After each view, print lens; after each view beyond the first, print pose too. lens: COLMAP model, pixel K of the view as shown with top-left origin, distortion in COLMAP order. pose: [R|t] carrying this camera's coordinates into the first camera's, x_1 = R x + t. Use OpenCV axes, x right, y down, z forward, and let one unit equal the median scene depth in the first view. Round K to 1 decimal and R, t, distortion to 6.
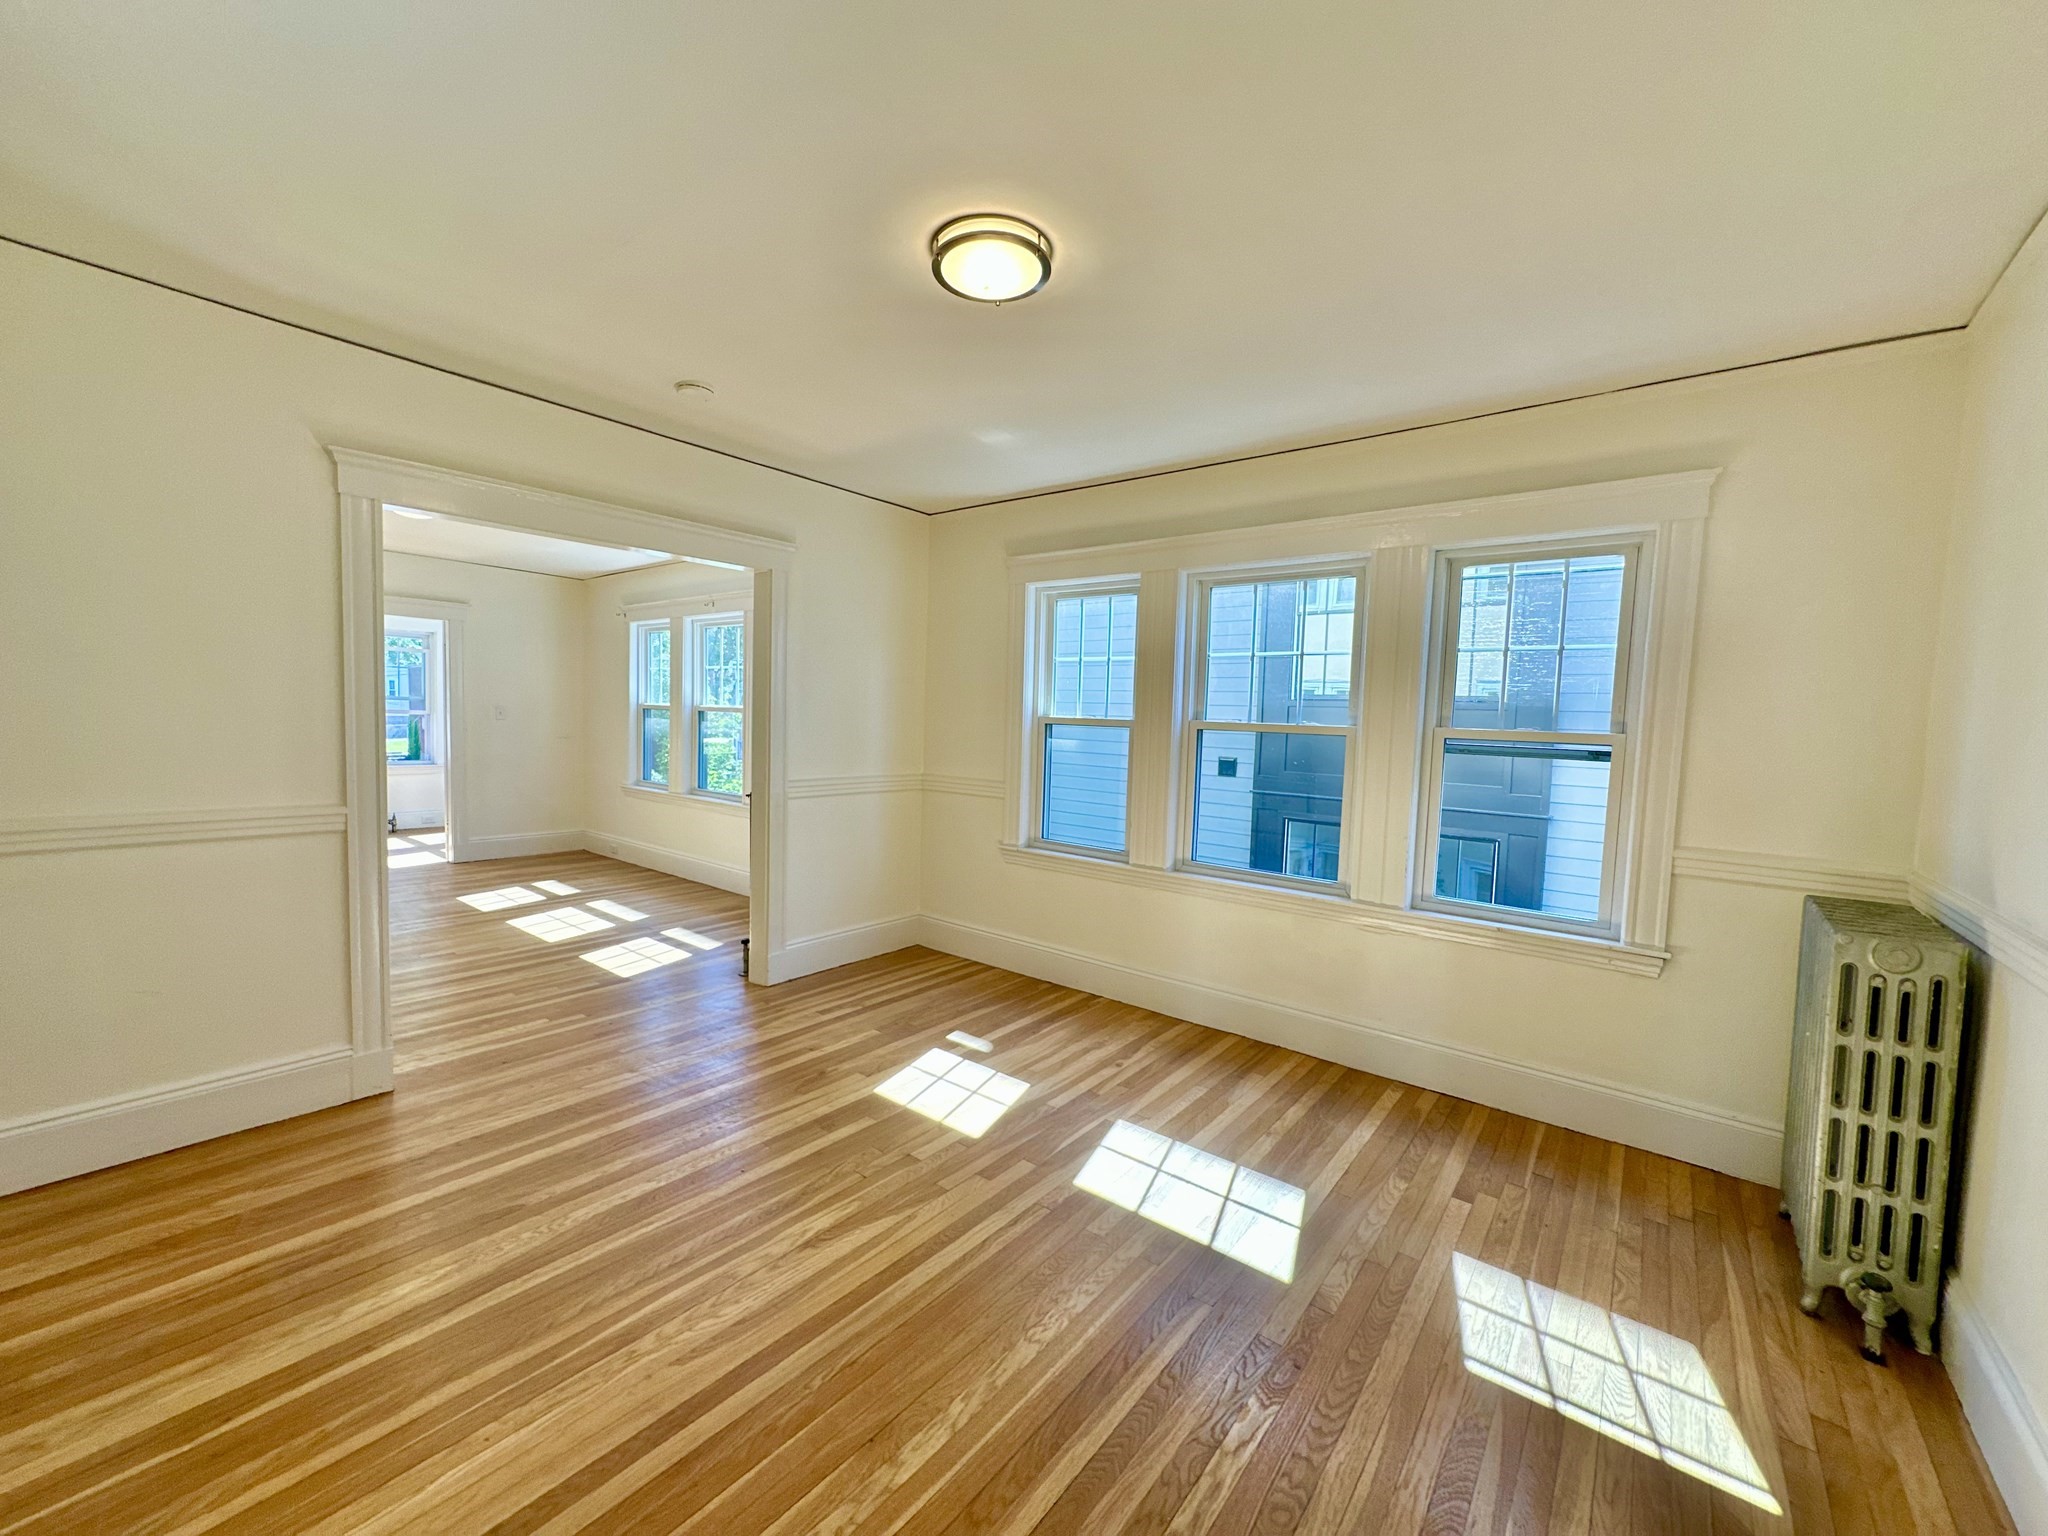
lens RADIAL K [[817.3, 0, 1024.0], [0, 817.3, 768.0], [0, 0, 1]] dist [0.007773, -0.000089]
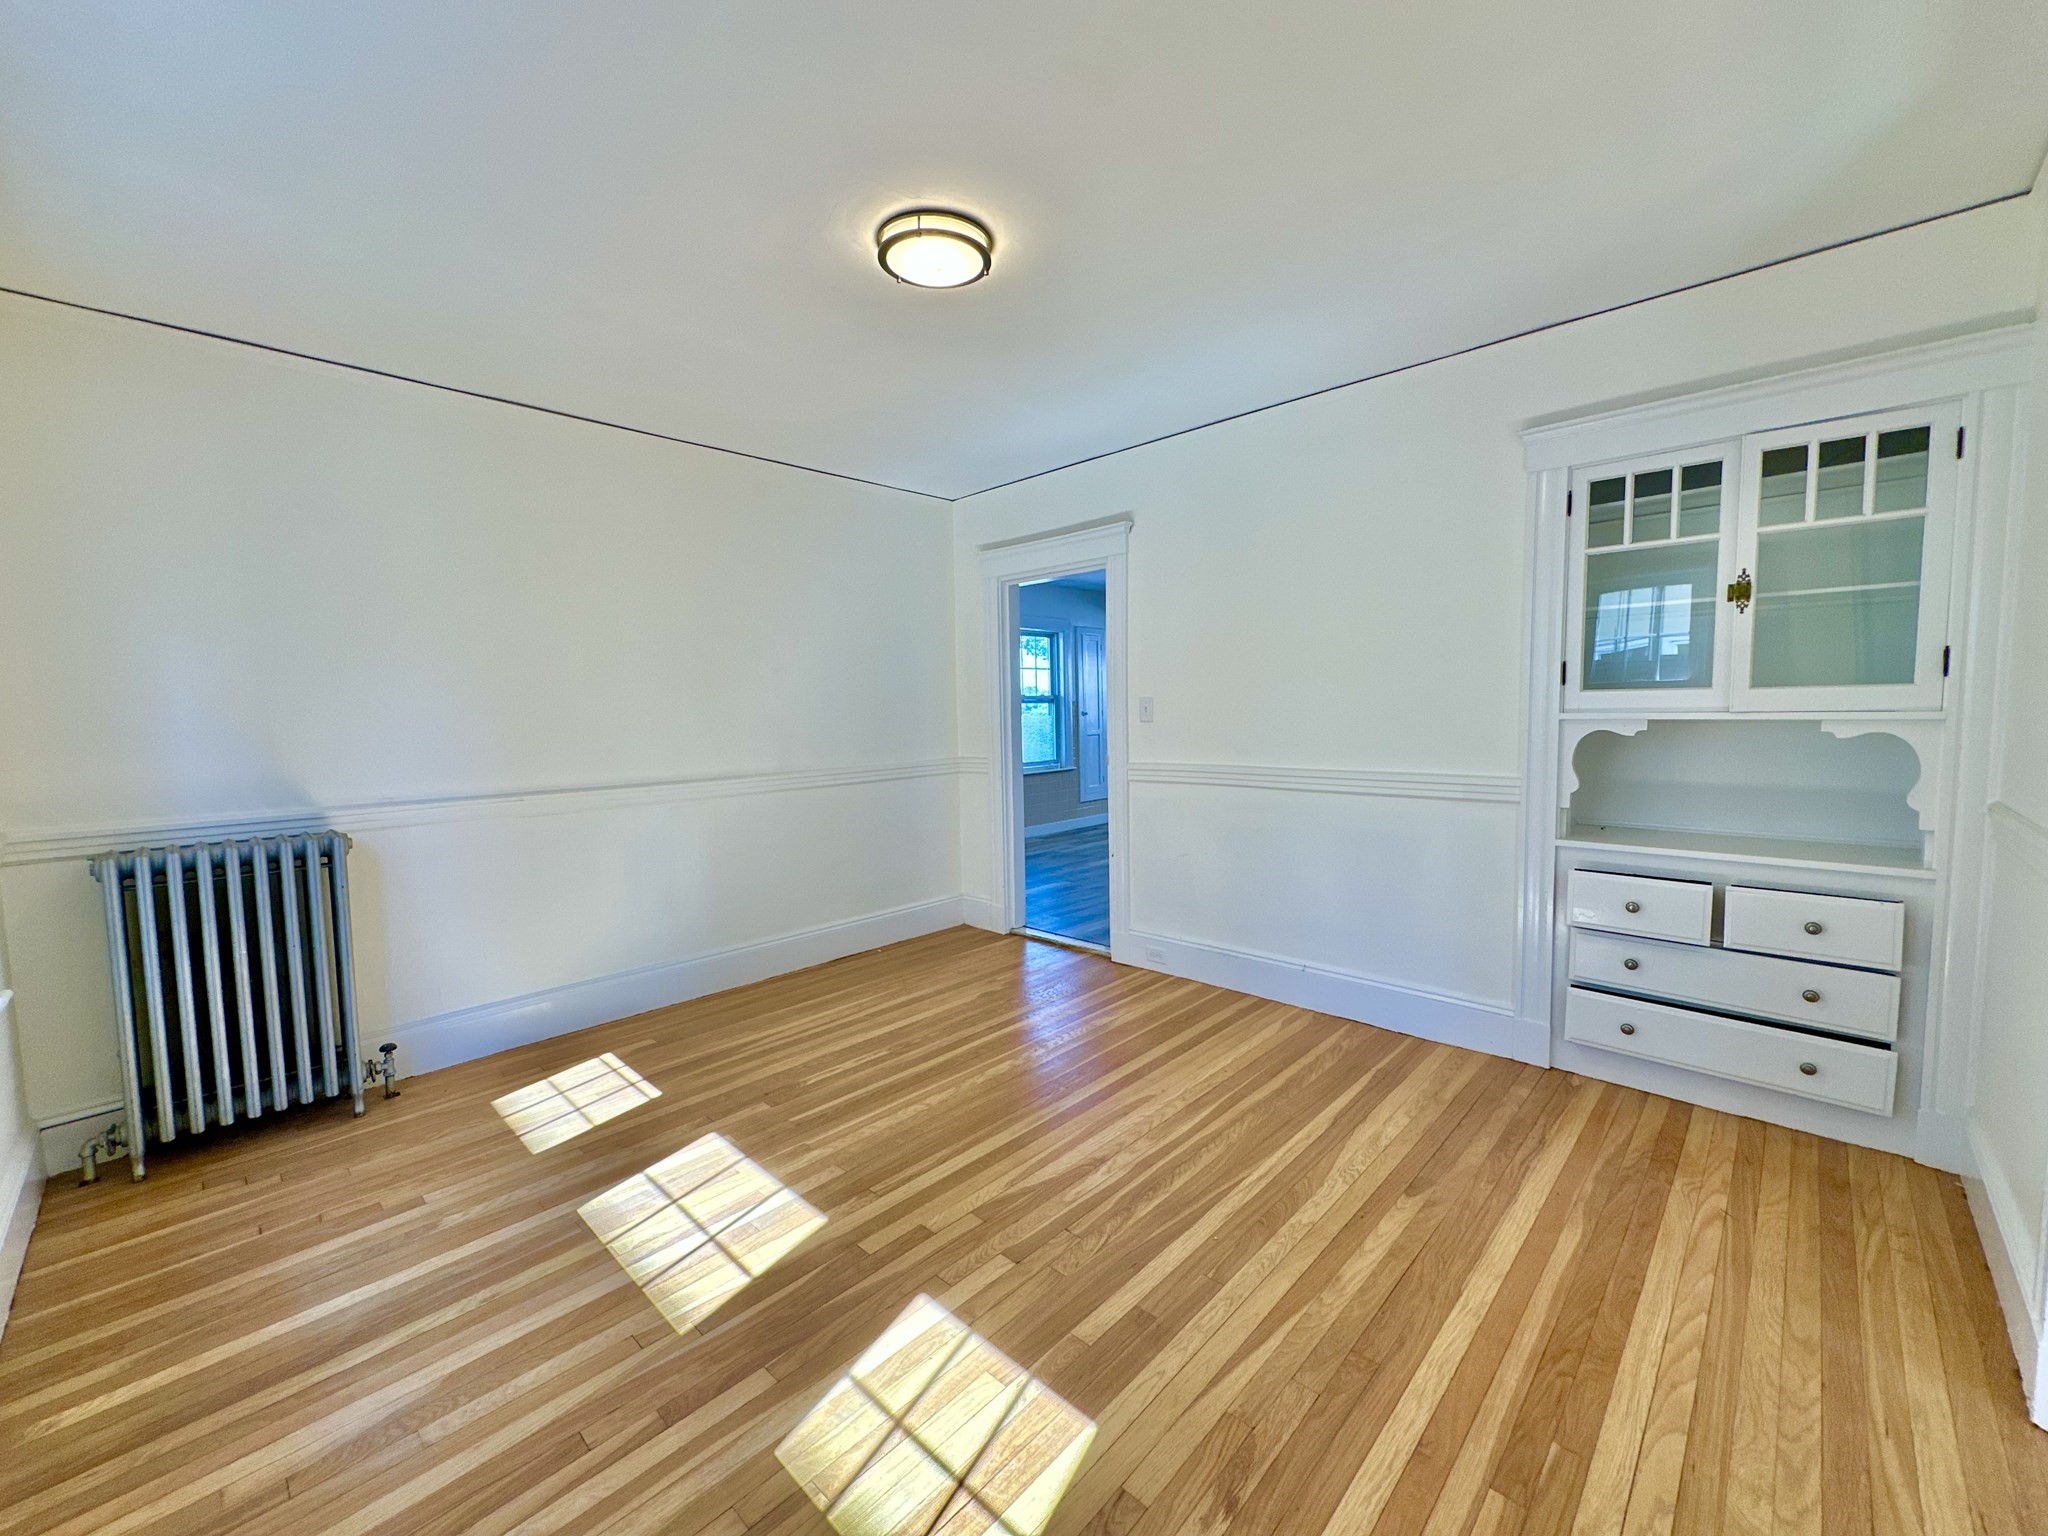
lens RADIAL K [[817.3, 0, 1024.0], [0, 817.3, 768.0], [0, 0, 1]] dist [0.007773, -0.000089]
pose [[-0.995627, -0.017479, 0.091765, -0.240266], [-0.004444, 0.990089, 0.140372, -0.100368], [-0.093309, 0.139351, -0.985837, 1.937716]]
